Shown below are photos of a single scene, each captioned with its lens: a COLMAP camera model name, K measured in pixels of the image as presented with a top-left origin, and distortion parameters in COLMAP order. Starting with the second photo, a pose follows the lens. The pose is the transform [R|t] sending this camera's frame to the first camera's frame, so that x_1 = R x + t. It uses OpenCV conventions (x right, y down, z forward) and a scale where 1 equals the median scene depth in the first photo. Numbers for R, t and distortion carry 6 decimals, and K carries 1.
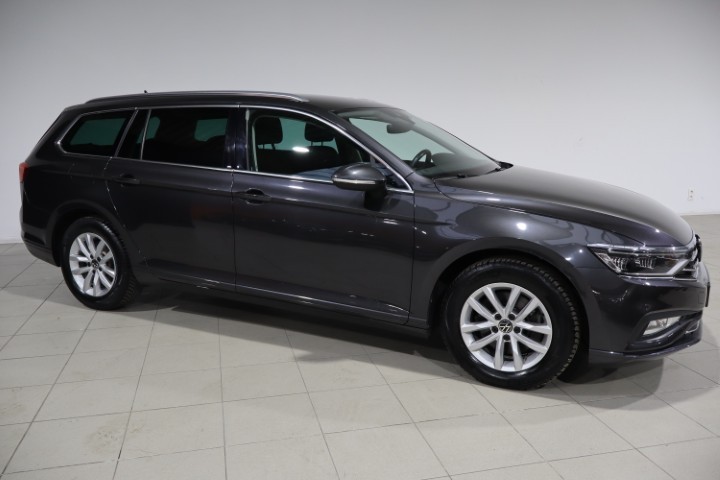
lens RADIAL K [[591.2, 0, 364.9], [0, 591.2, 238.6], [0, 0, 1]] dist [0.000324, -0.003802]
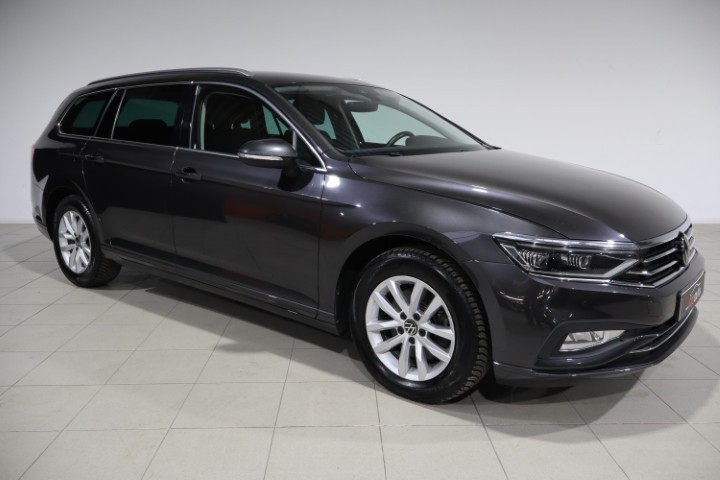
lens RADIAL K [[591.2, 0, 373.2], [0, 591.2, 235.7], [0, 0, 1]] dist [0.000324, -0.003802]
pose [[0.977380, 0.041288, -0.207423, 0.340370], [-0.043245, 0.999052, -0.004905, 0.020690], [0.207024, 0.013764, 0.978239, 0.139056]]
